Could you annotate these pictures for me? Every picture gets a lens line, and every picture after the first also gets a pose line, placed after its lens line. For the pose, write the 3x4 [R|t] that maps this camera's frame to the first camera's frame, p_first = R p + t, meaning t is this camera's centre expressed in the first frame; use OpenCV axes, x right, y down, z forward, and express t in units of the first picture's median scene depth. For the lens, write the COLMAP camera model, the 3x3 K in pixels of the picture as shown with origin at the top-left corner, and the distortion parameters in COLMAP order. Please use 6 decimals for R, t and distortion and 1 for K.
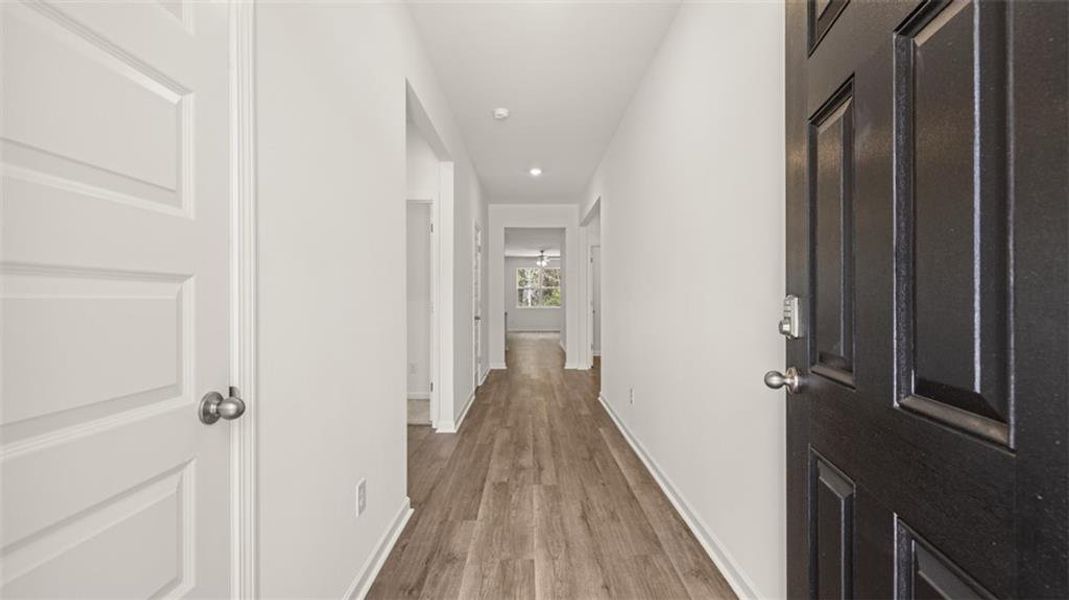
lens RADIAL K [[450.7, 0, 534.5], [0, 450.7, 300.0], [0, 0, 1]] dist [0.000972, 0.000094]
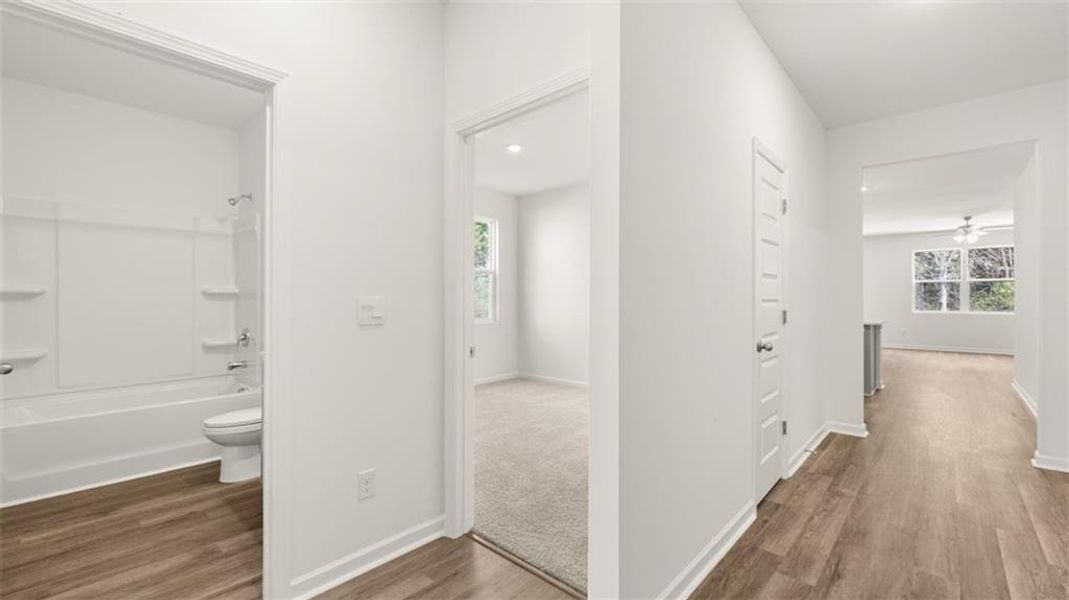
lens RADIAL K [[450.7, 0, 534.5], [0, 450.7, 300.0], [0, 0, 1]] dist [0.000972, 0.000094]
pose [[0.729537, -0.003103, -0.683934, 0.007294], [0.004551, 0.999990, 0.000317, -0.003655], [0.683926, -0.003344, 0.729544, 0.185408]]
